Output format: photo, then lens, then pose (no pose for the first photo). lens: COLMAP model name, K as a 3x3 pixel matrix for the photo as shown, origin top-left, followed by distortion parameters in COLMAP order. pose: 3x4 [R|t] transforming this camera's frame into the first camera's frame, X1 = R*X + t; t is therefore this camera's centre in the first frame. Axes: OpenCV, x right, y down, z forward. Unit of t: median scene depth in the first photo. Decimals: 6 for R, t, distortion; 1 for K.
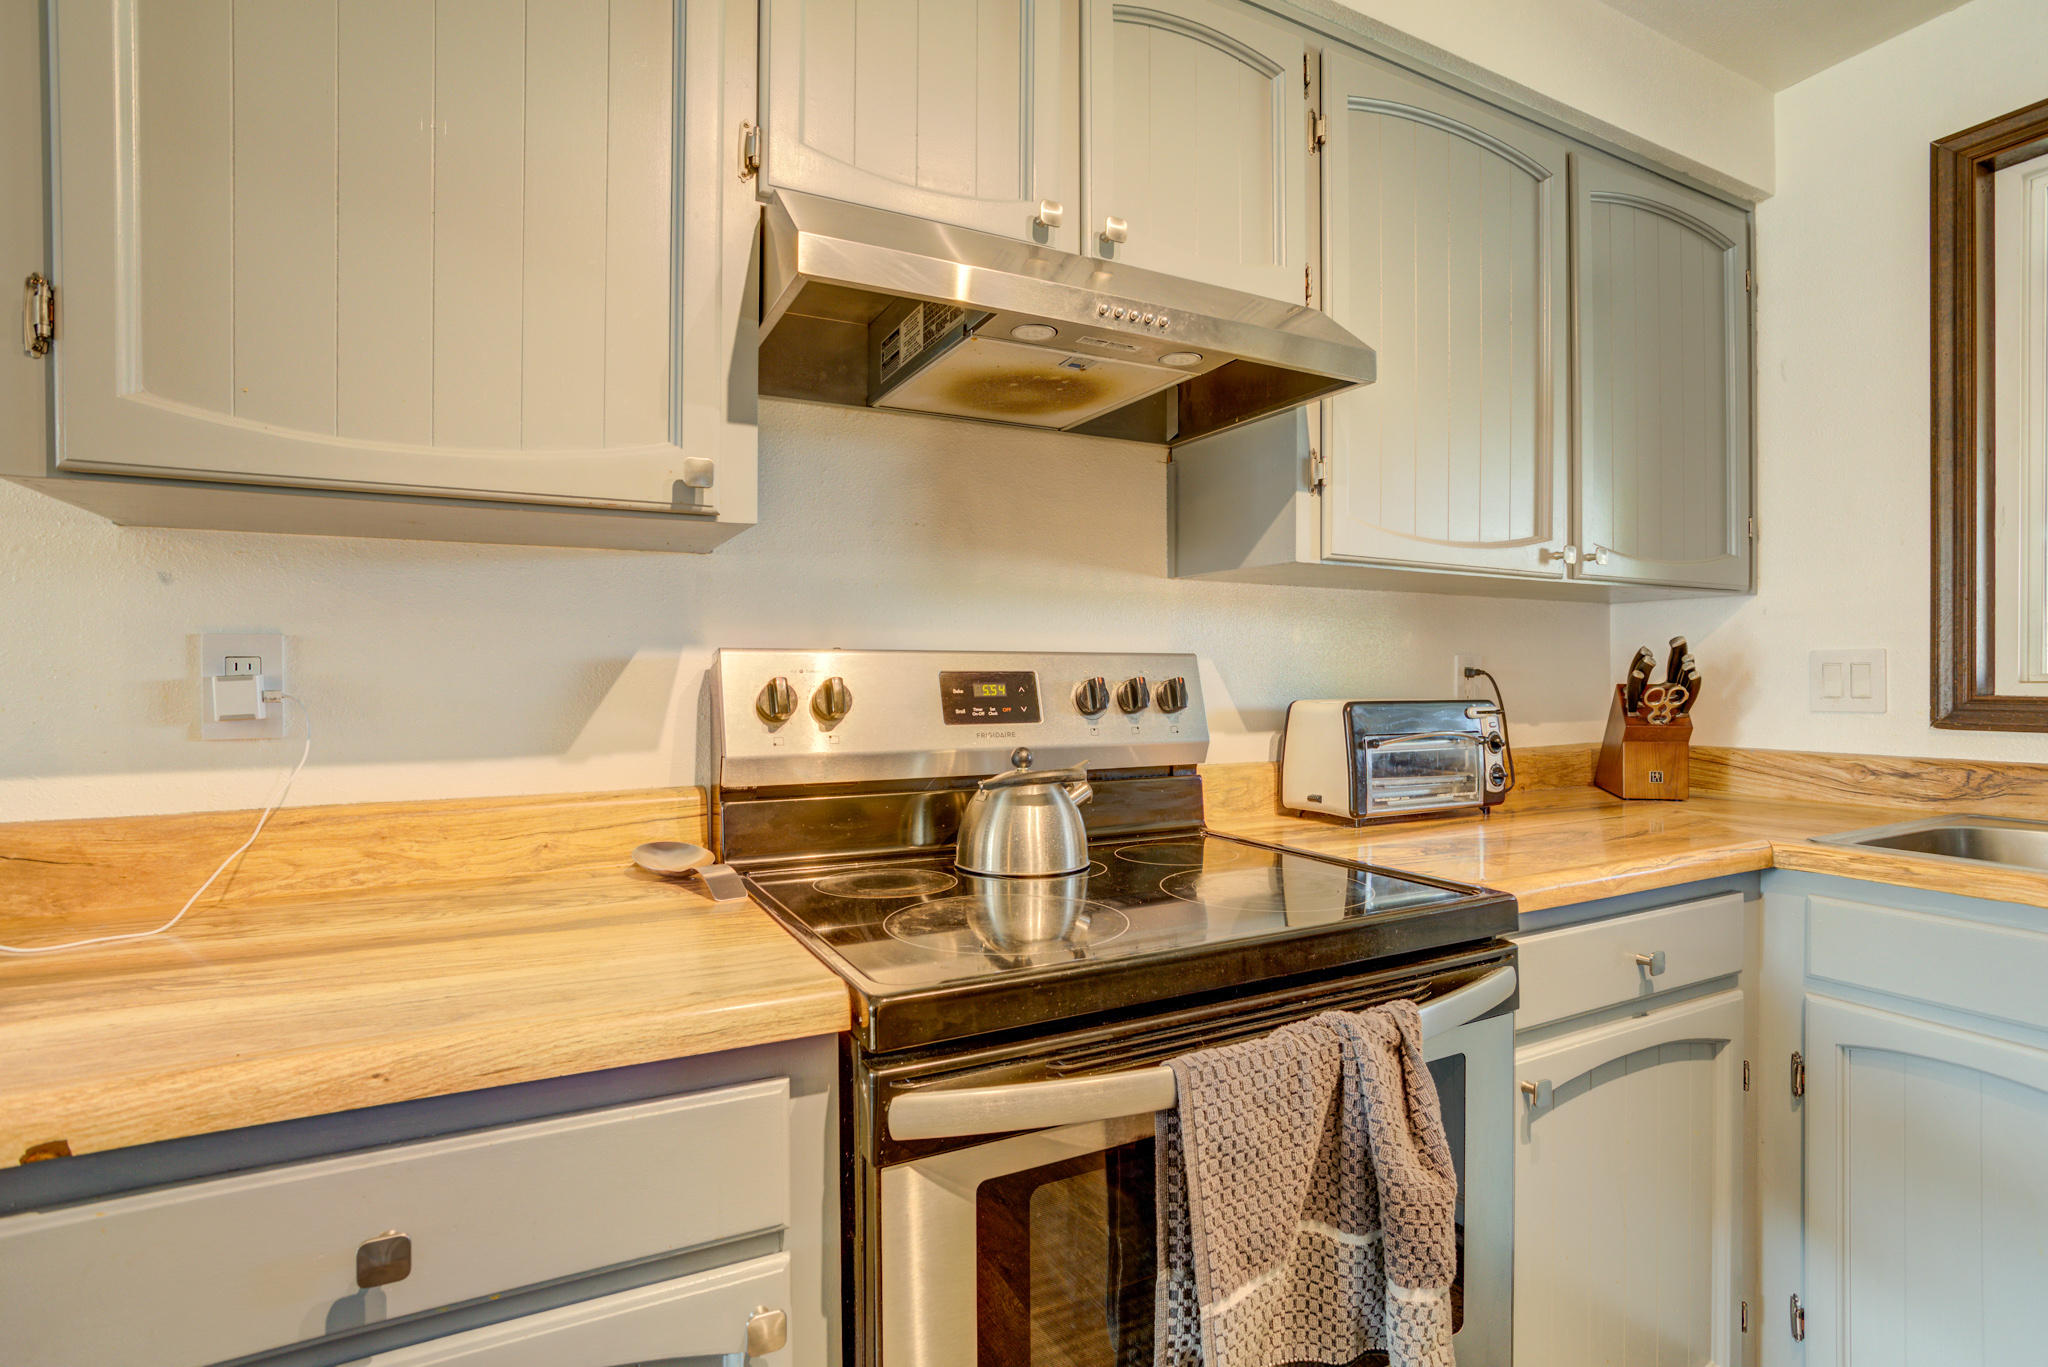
lens RADIAL K [[1008.4, 0, 1034.0], [0, 1008.4, 673.1], [0, 0, 1]] dist [-0.033041, 0.008421]
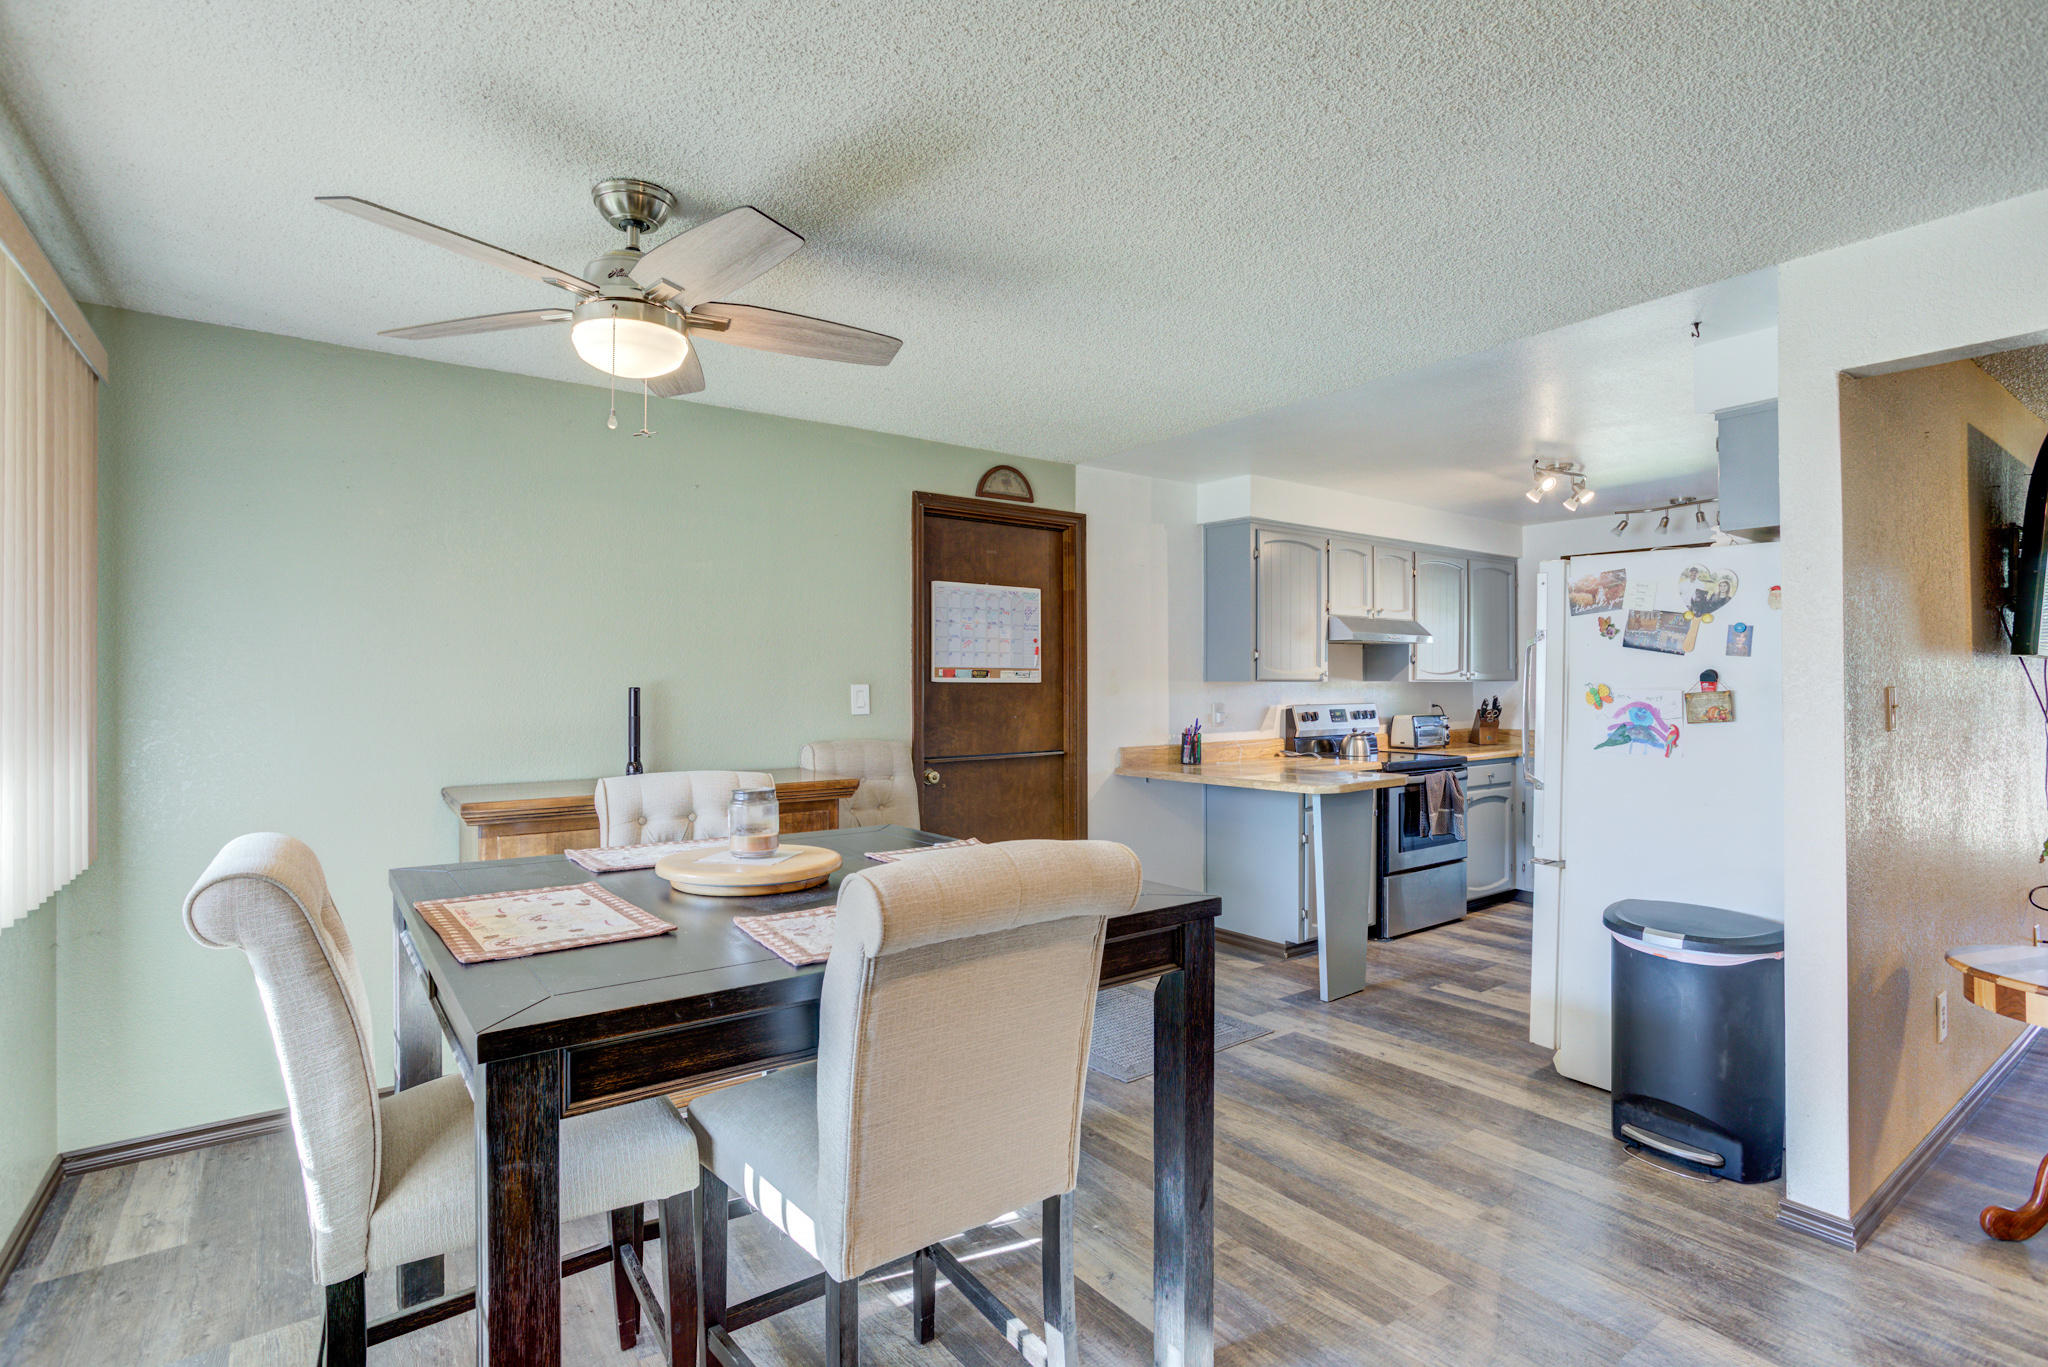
lens RADIAL K [[1008.4, 0, 1040.0], [0, 1008.4, 670.8], [0, 0, 1]] dist [-0.033041, 0.008421]
pose [[0.988165, -0.000009, 0.153396, -1.807253], [0.001647, 0.999943, -0.010556, -0.112490], [-0.153387, 0.010684, 0.988108, -2.738012]]
